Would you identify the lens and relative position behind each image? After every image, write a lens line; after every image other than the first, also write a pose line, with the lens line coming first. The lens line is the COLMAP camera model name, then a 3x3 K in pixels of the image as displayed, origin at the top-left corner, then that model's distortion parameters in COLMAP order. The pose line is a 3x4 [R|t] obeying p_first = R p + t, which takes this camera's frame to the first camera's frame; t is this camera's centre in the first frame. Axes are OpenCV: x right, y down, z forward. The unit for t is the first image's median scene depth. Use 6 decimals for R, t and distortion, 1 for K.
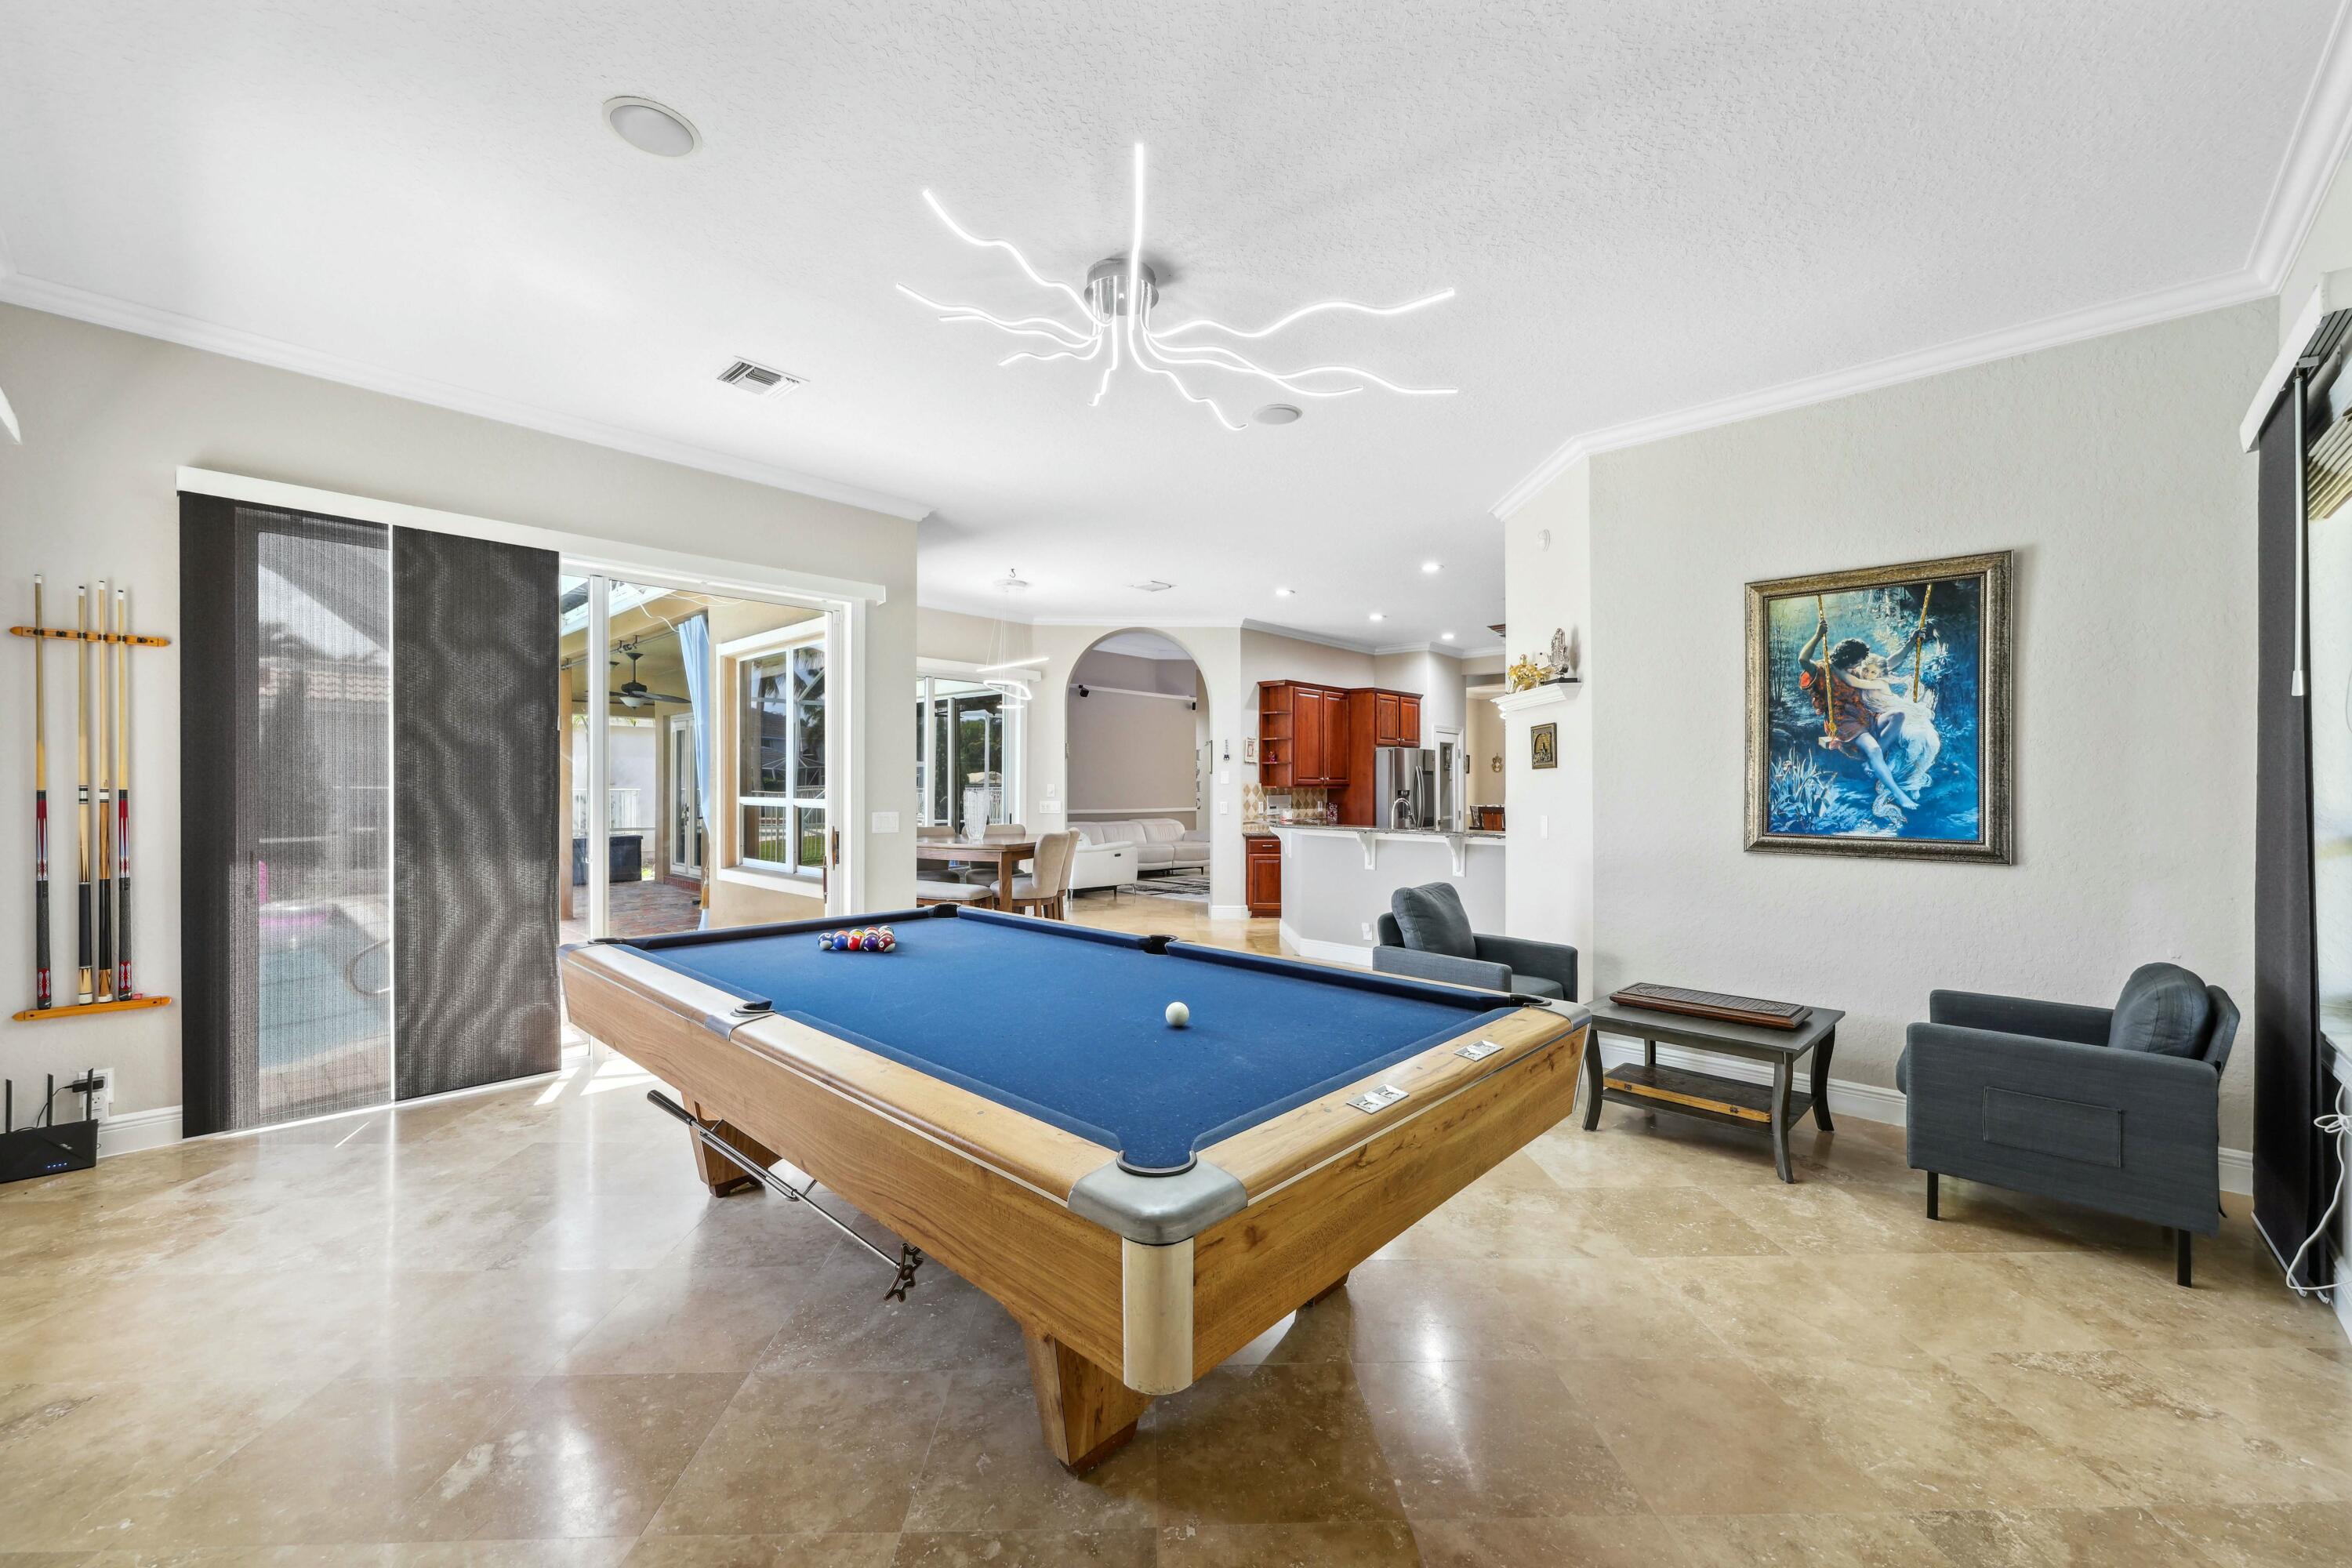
lens RADIAL K [[918.6, 0, 1177.4], [0, 918.6, 784.0], [0, 0, 1]] dist [-0.000477, 0.000011]
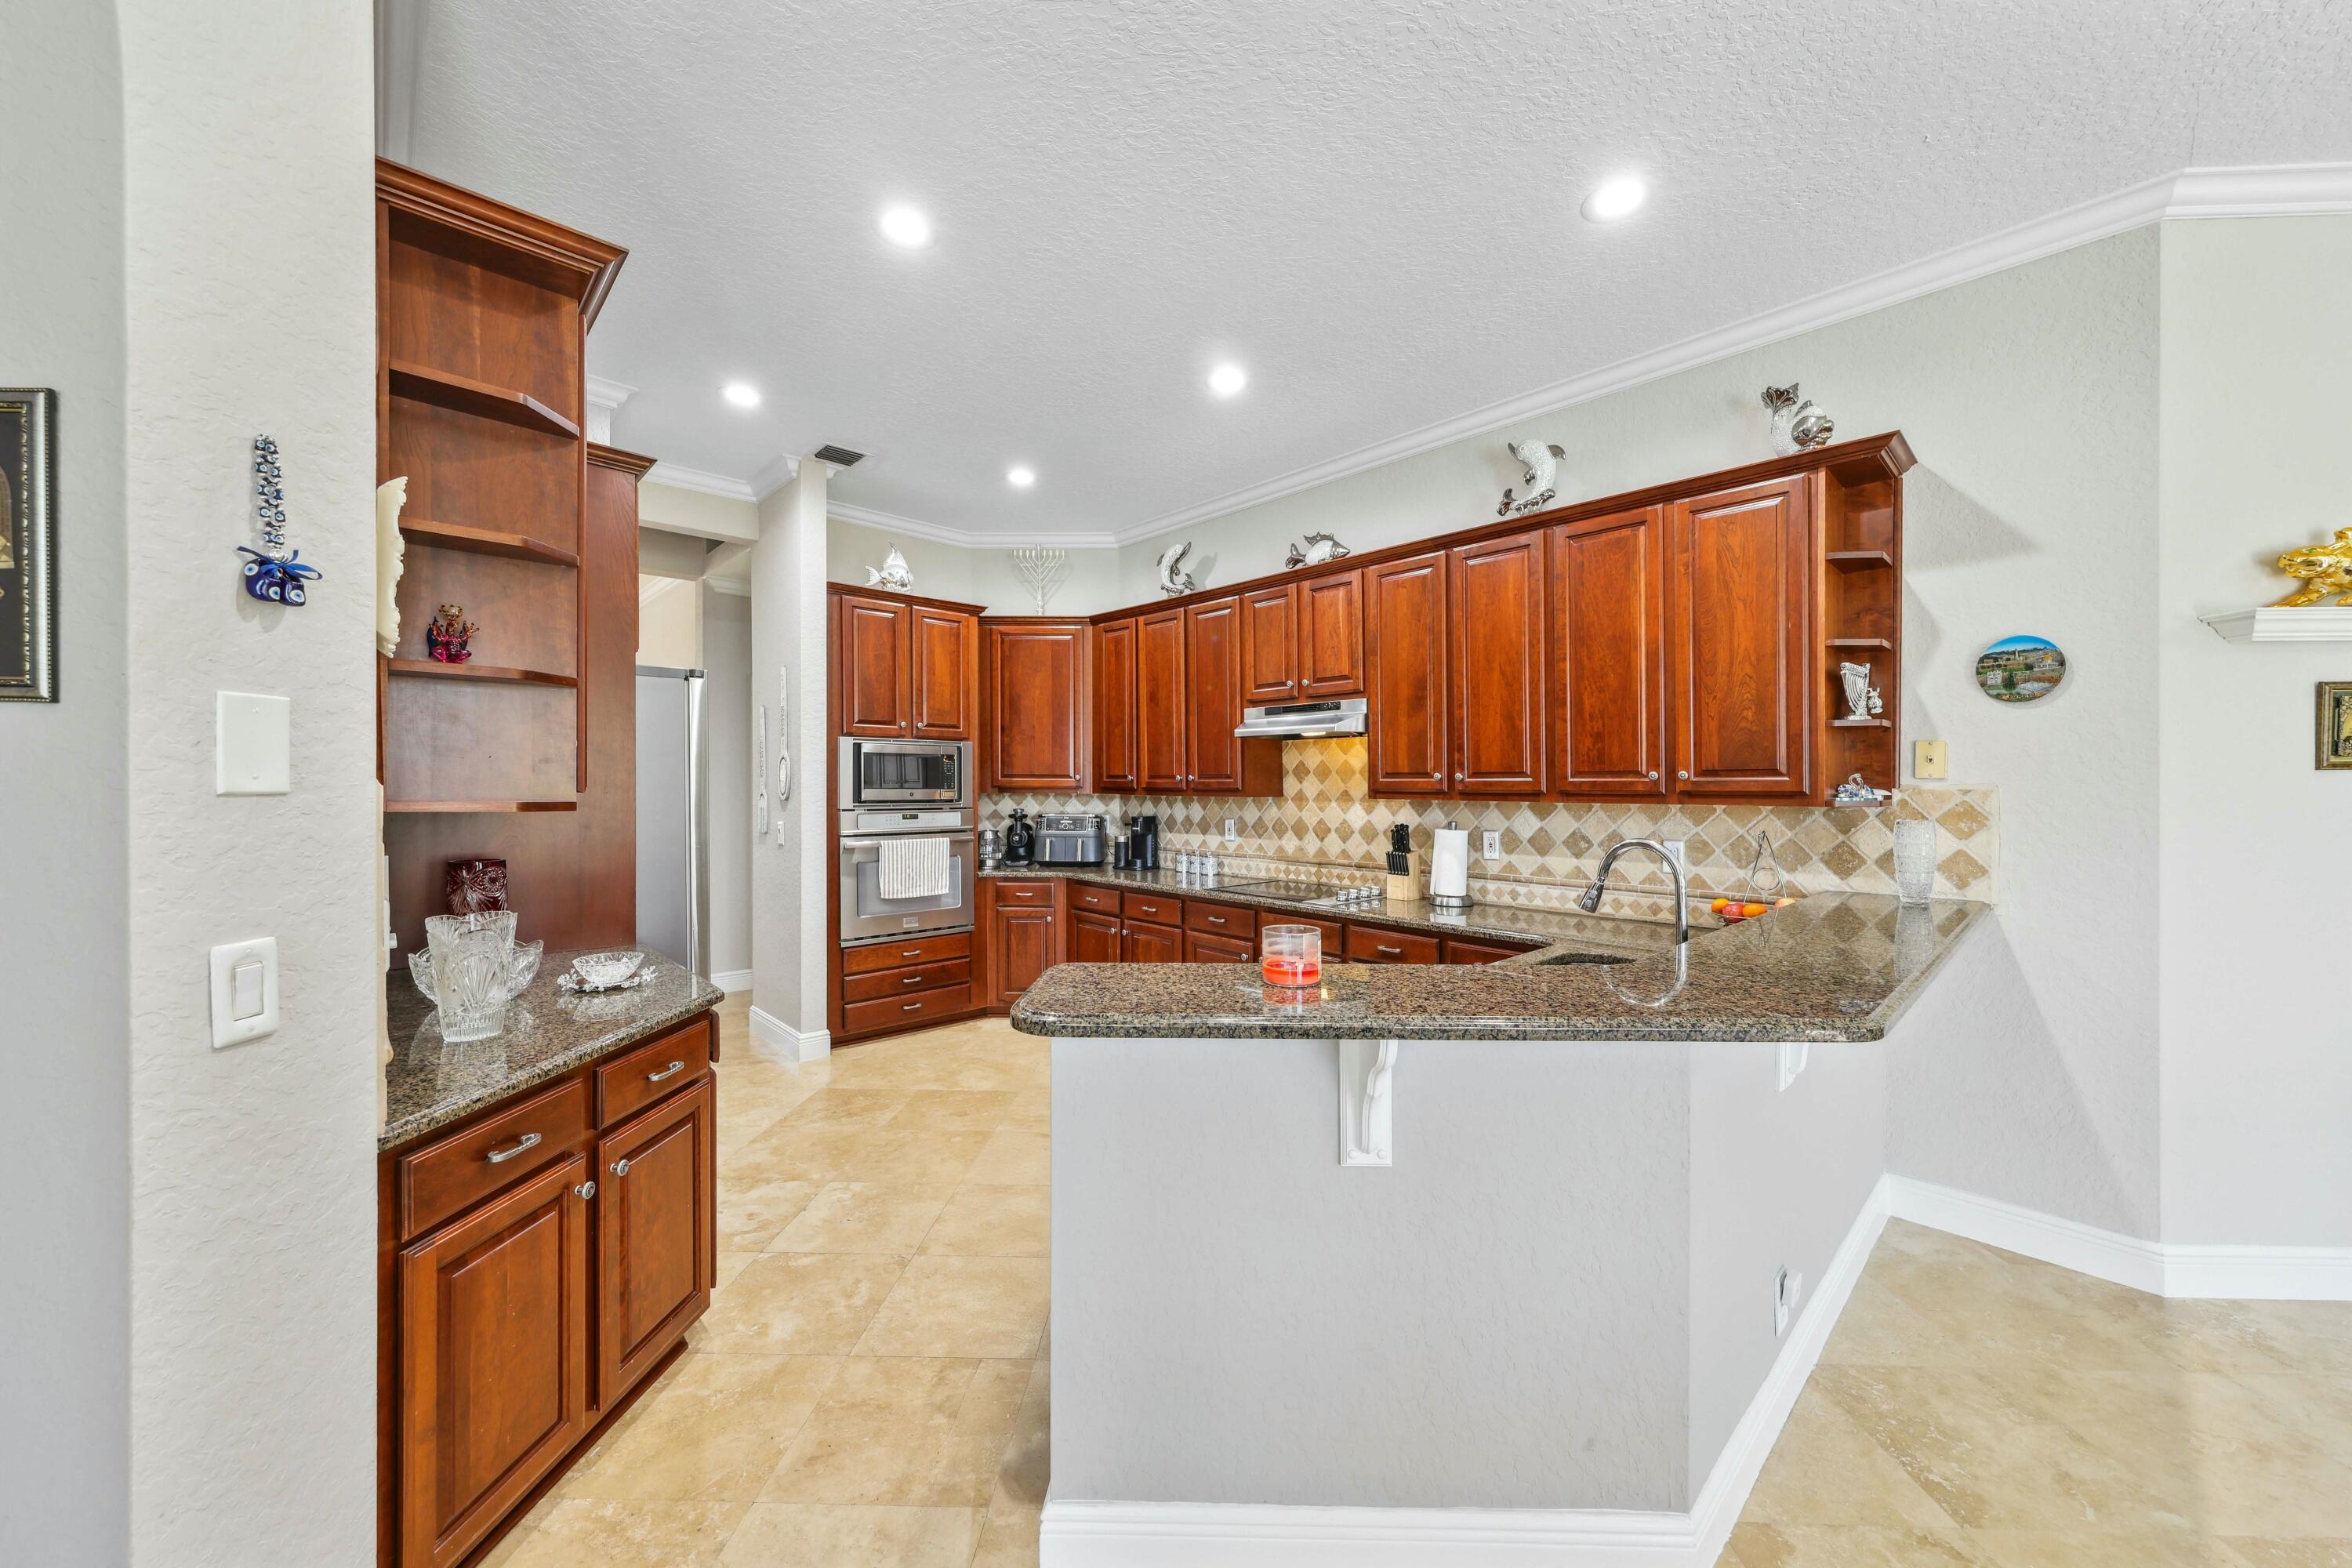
lens RADIAL K [[874.0, 0, 1178.7], [0, 874.0, 795.4], [0, 0, 1]] dist [-0.002273, -0.000166]
pose [[0.057455, -0.009626, 0.998302, -0.057520], [-0.011406, 0.999882, 0.010297, -0.001984], [-0.998283, -0.011979, 0.057339, 0.855233]]
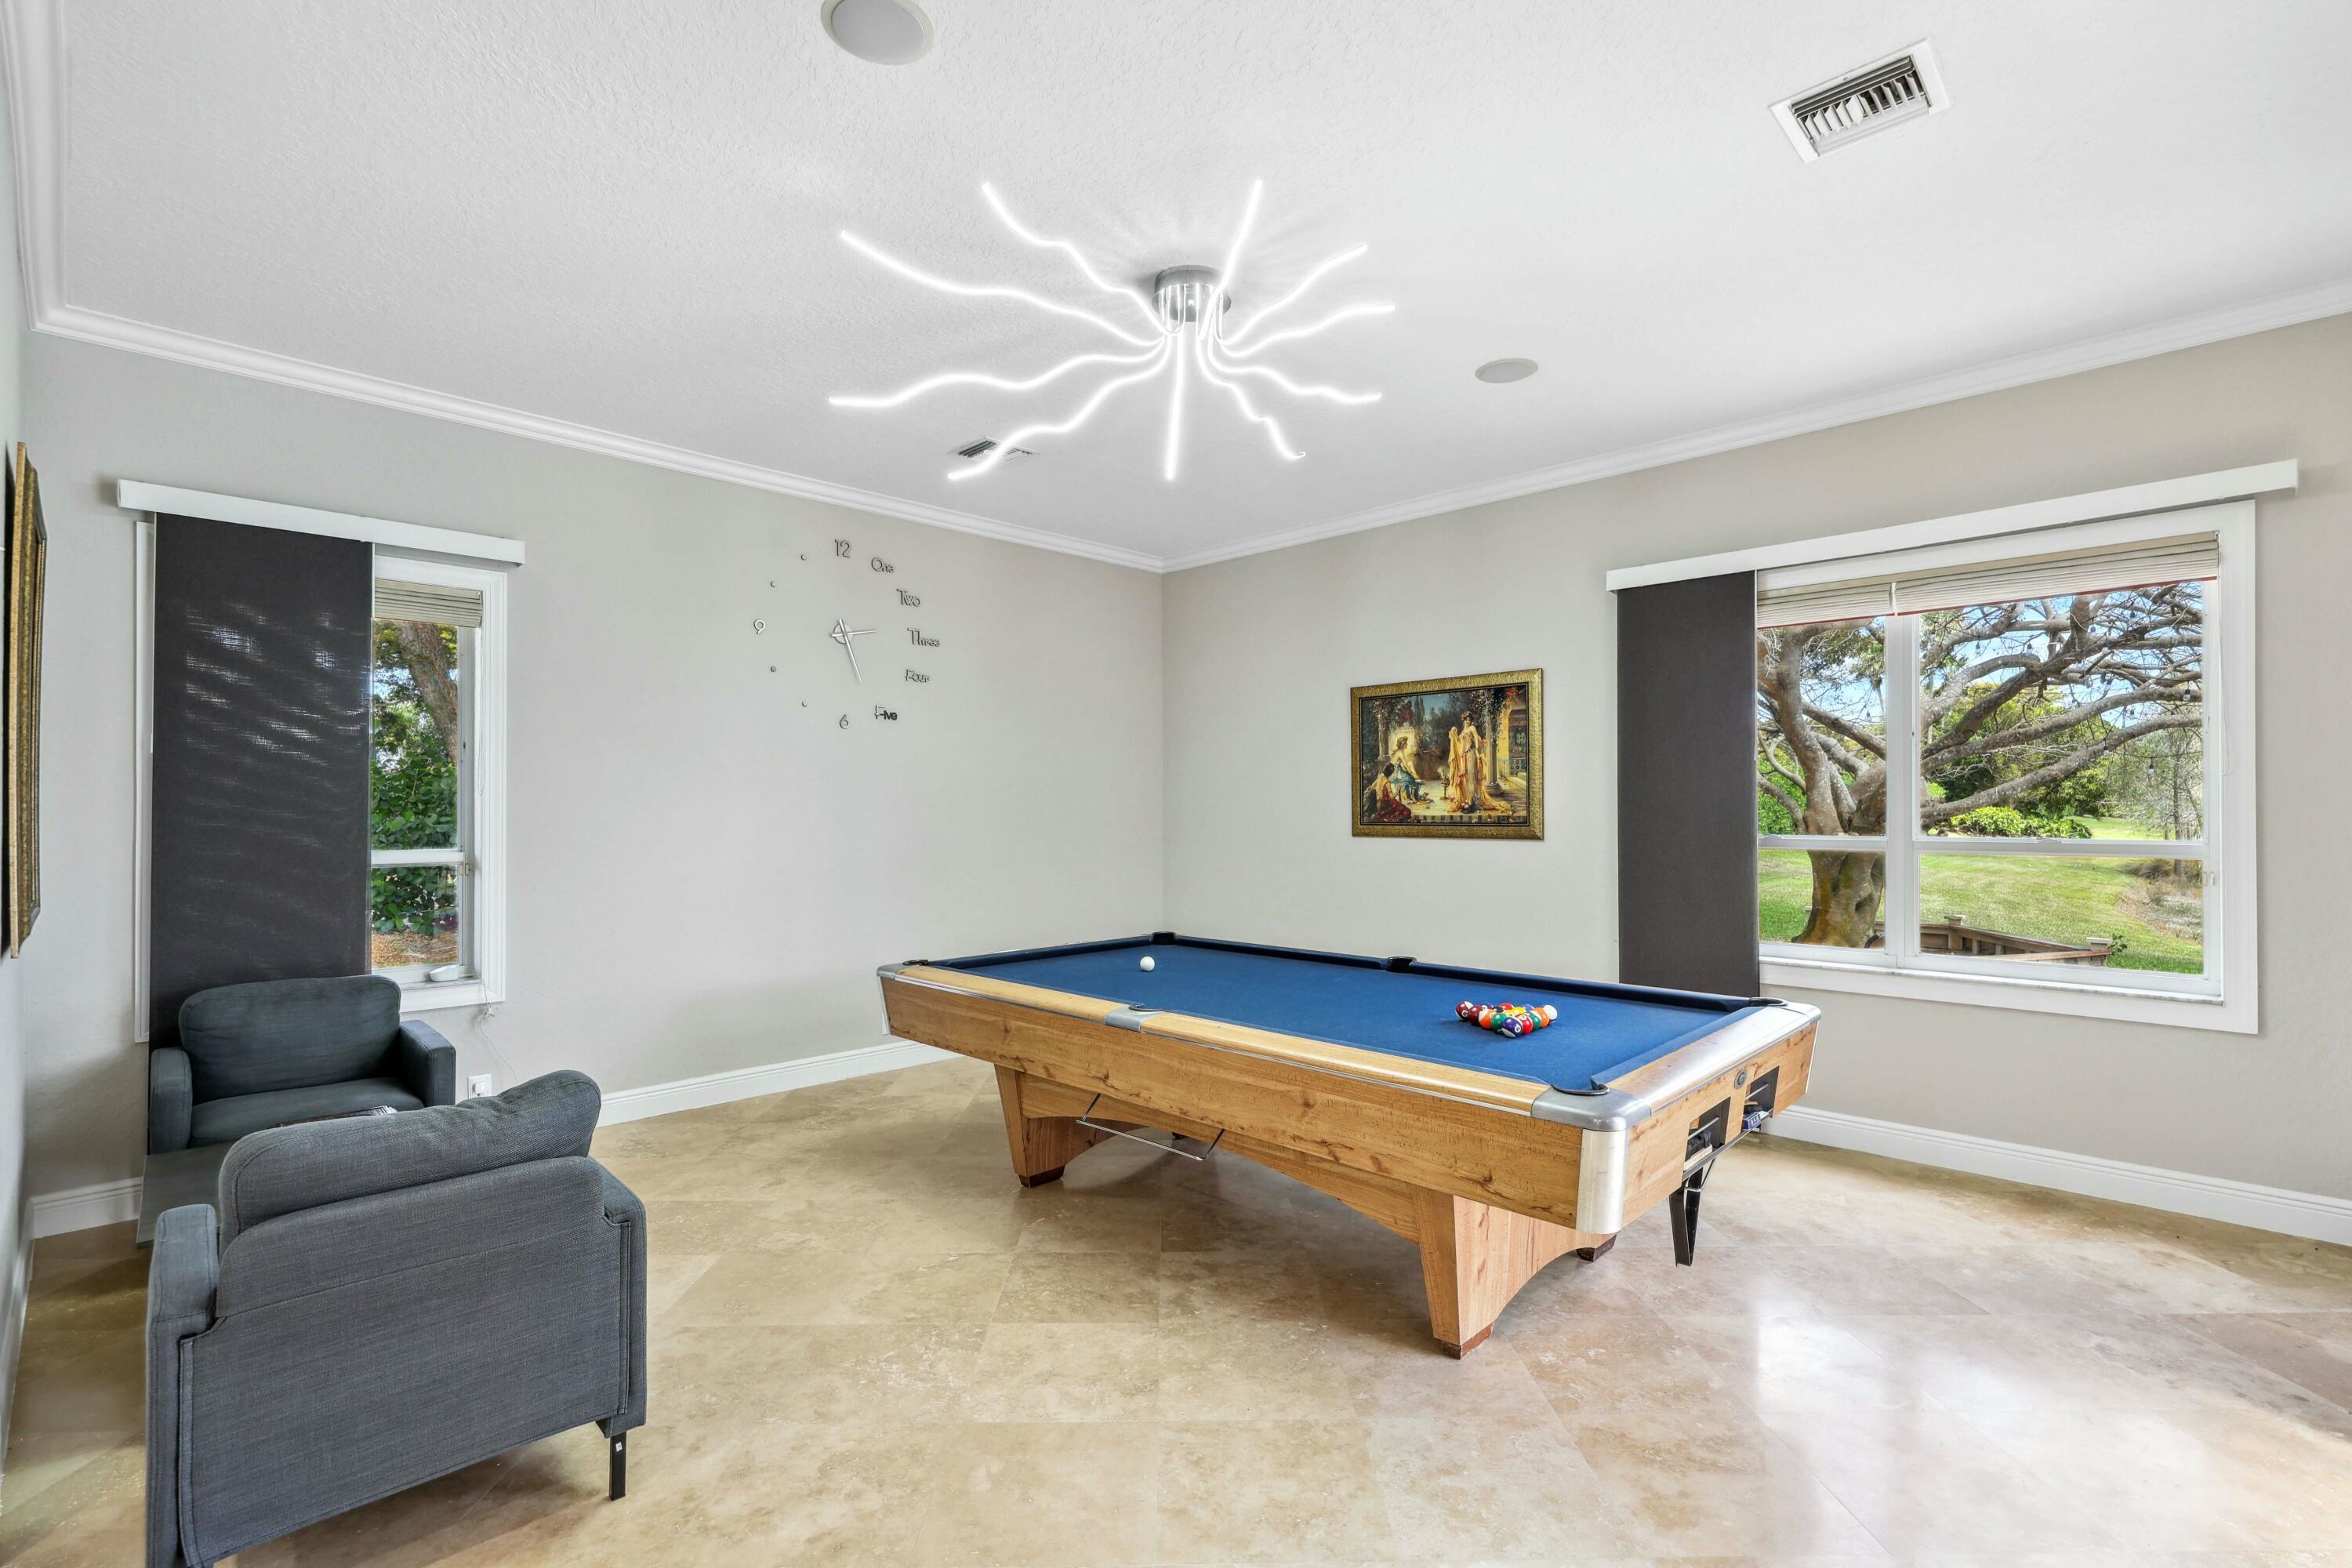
lens RADIAL K [[1071.8, 0, 1181.1], [0, 1071.8, 801.8], [0, 0, 1]] dist [-0.000445, -0.000139]
pose [[-0.999772, -0.002093, 0.021248, -0.023142], [-0.002229, 0.999977, -0.006391, -0.005541], [-0.021235, -0.006437, -0.999754, 0.678313]]
